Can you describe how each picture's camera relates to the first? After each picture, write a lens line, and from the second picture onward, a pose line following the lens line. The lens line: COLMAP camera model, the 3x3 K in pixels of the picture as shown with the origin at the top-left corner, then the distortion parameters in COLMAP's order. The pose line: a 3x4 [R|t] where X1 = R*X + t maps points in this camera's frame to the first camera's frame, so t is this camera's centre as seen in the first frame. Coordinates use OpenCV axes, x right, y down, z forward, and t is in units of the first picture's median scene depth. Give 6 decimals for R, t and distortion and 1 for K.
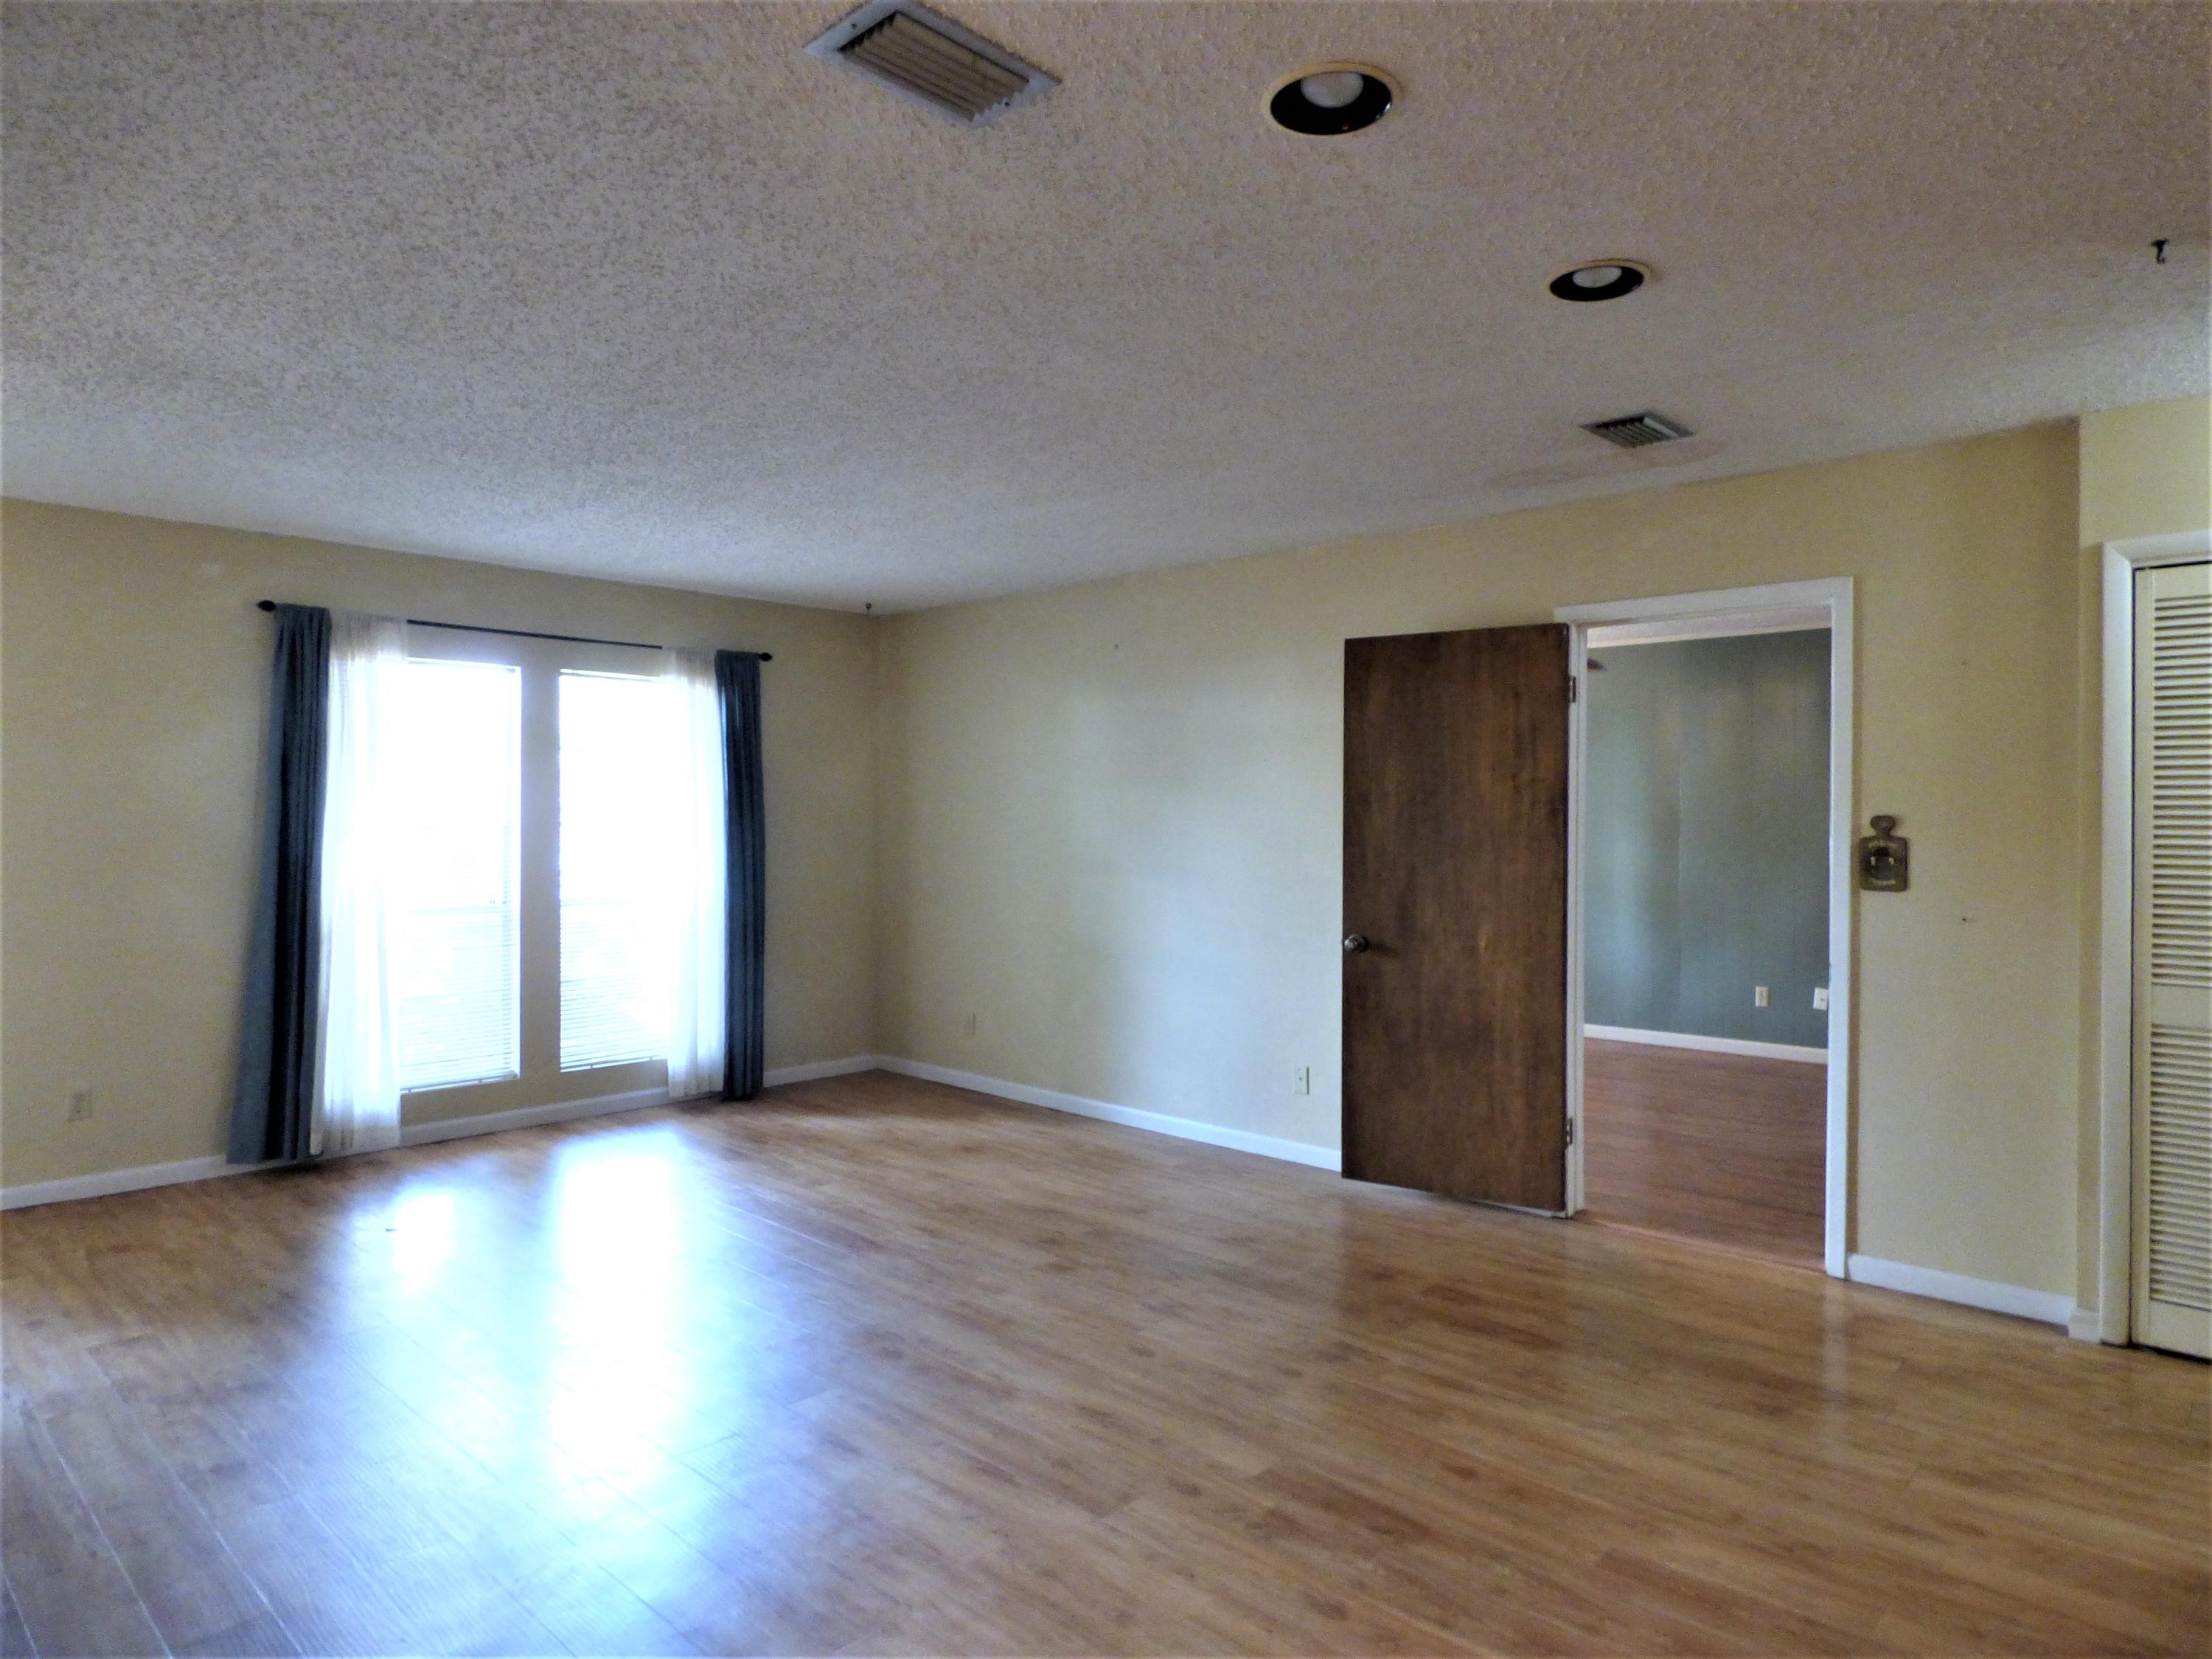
lens RADIAL K [[1332.5, 0, 1099.8], [0, 1332.5, 829.8], [0, 0, 1]] dist [-0.007228, 0.003666]
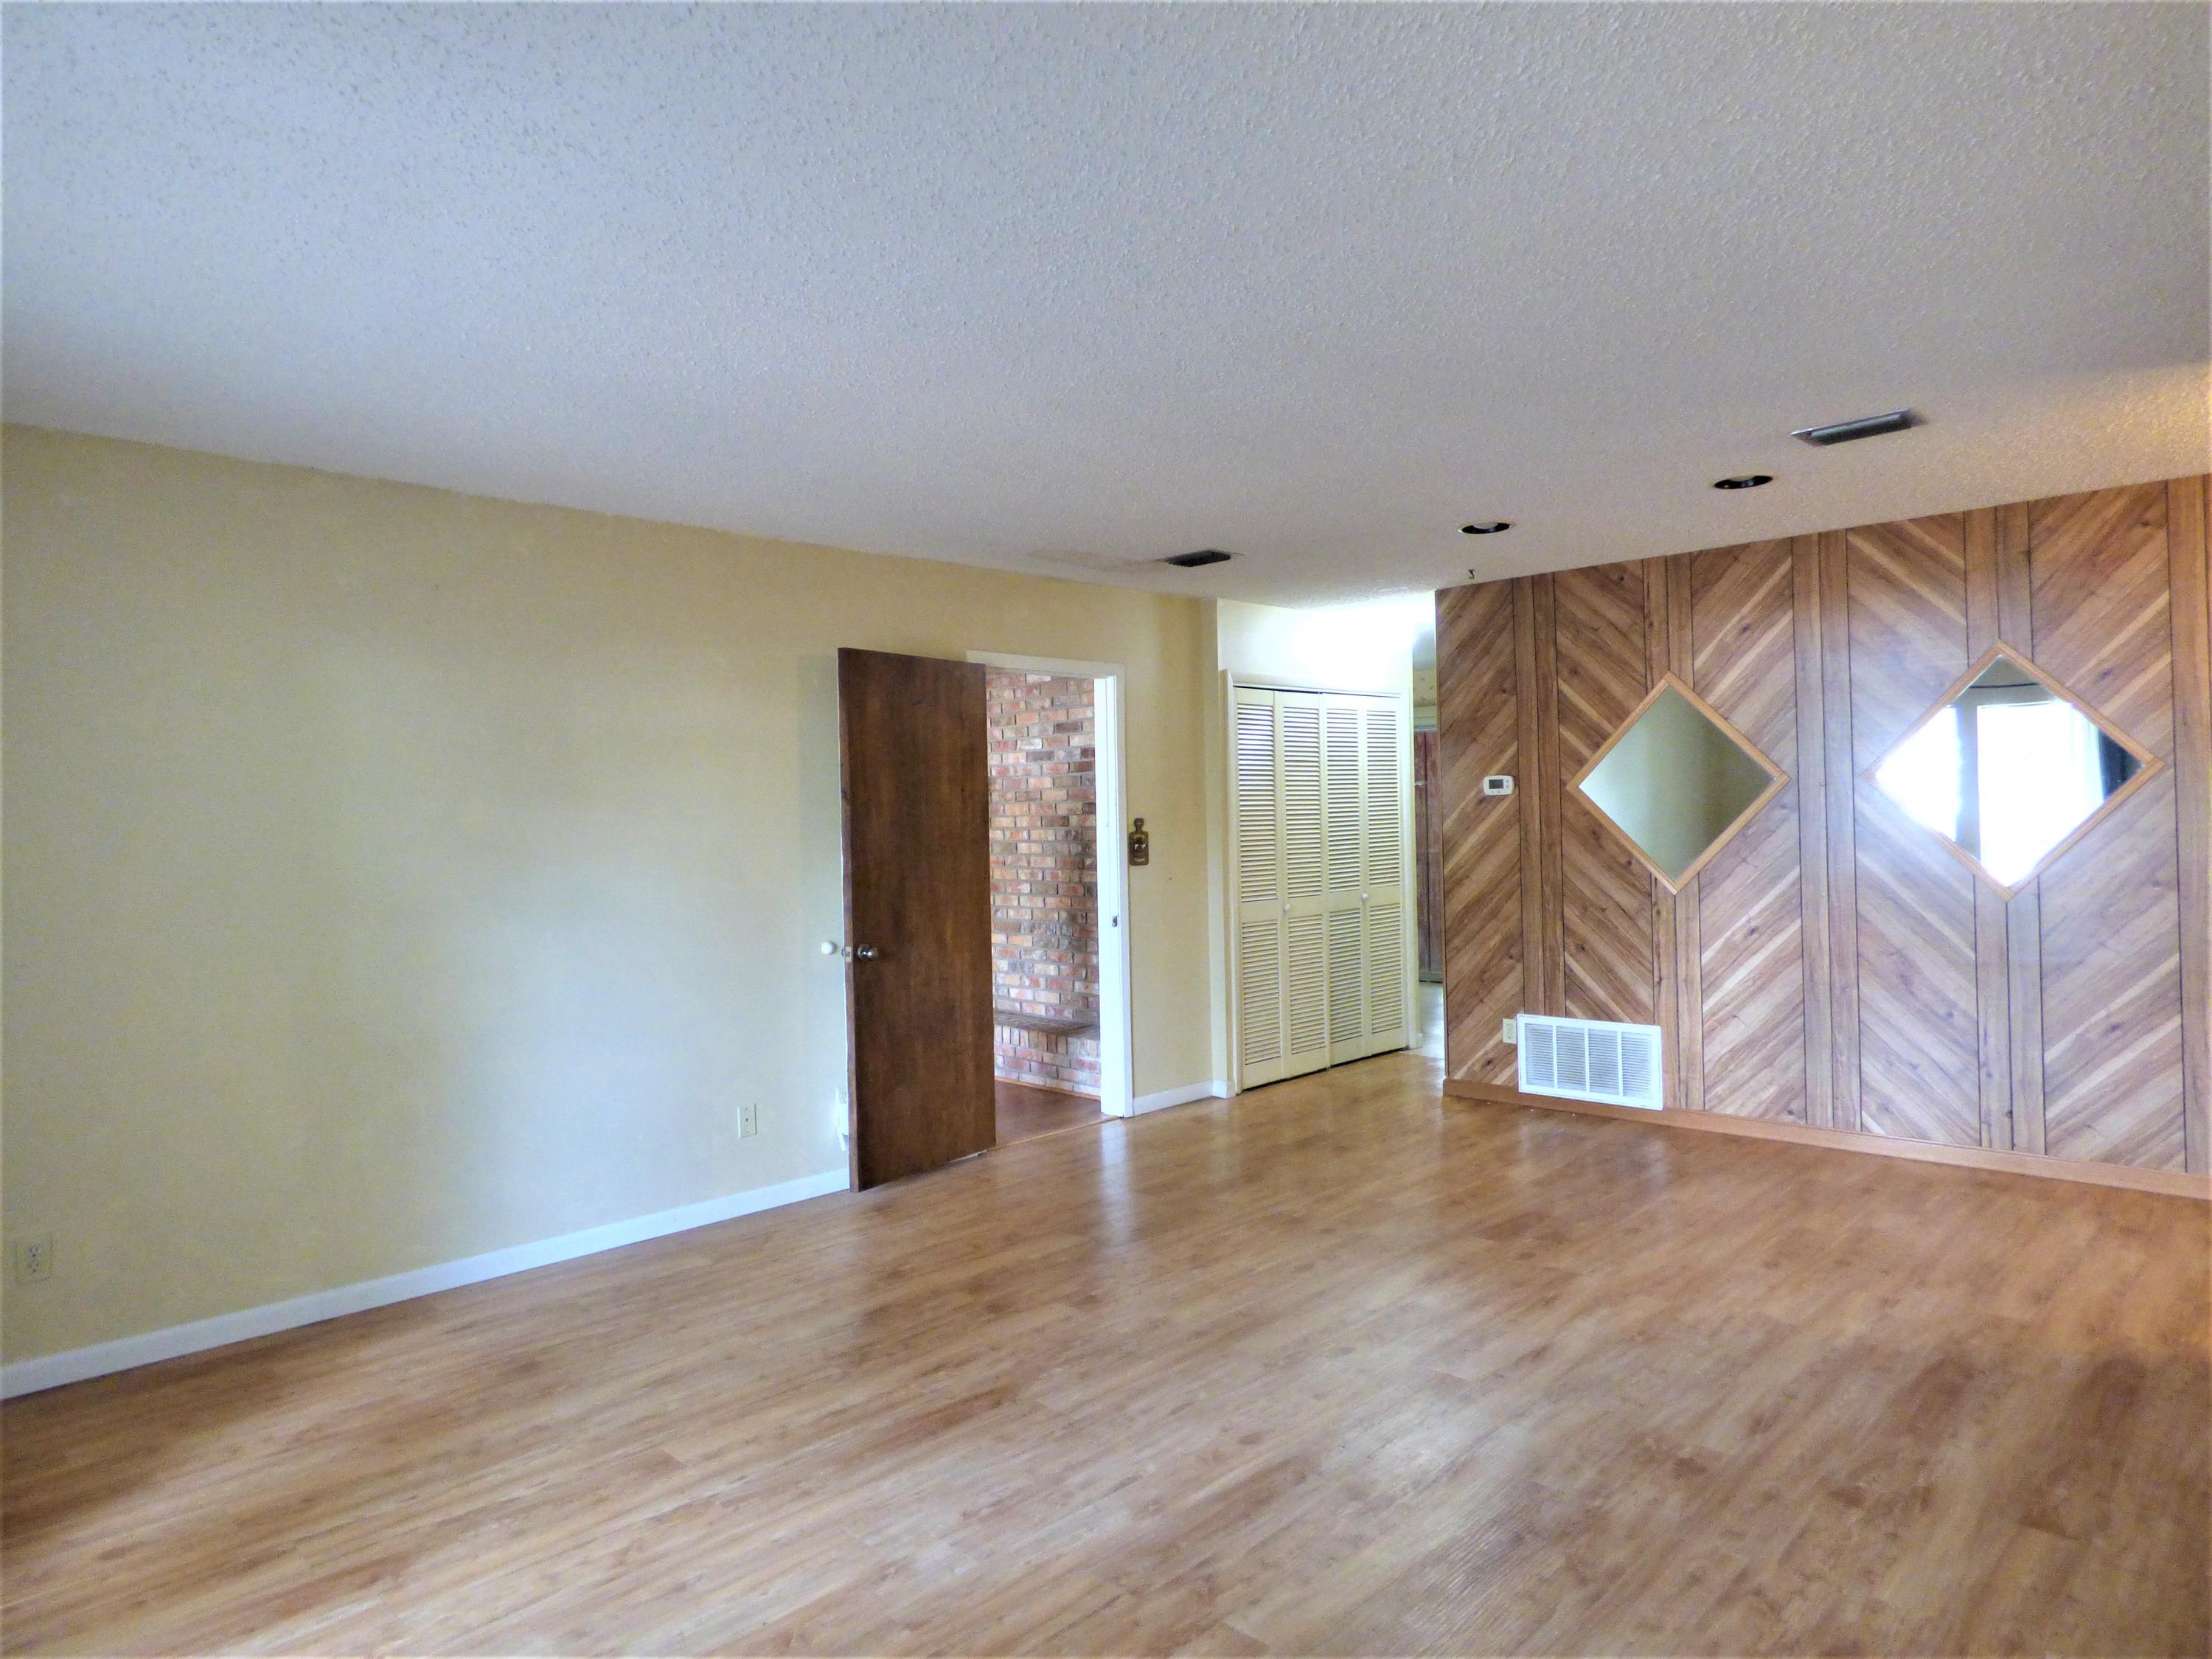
lens RADIAL K [[1332.5, 0, 1181.6], [0, 1332.5, 863.0], [0, 0, 1]] dist [-0.007228, 0.003666]
pose [[-0.012035, -0.045390, 0.998897, -0.831143], [0.019835, 0.998762, 0.045623, -0.023979], [-0.999731, 0.020362, -0.011120, 0.801016]]
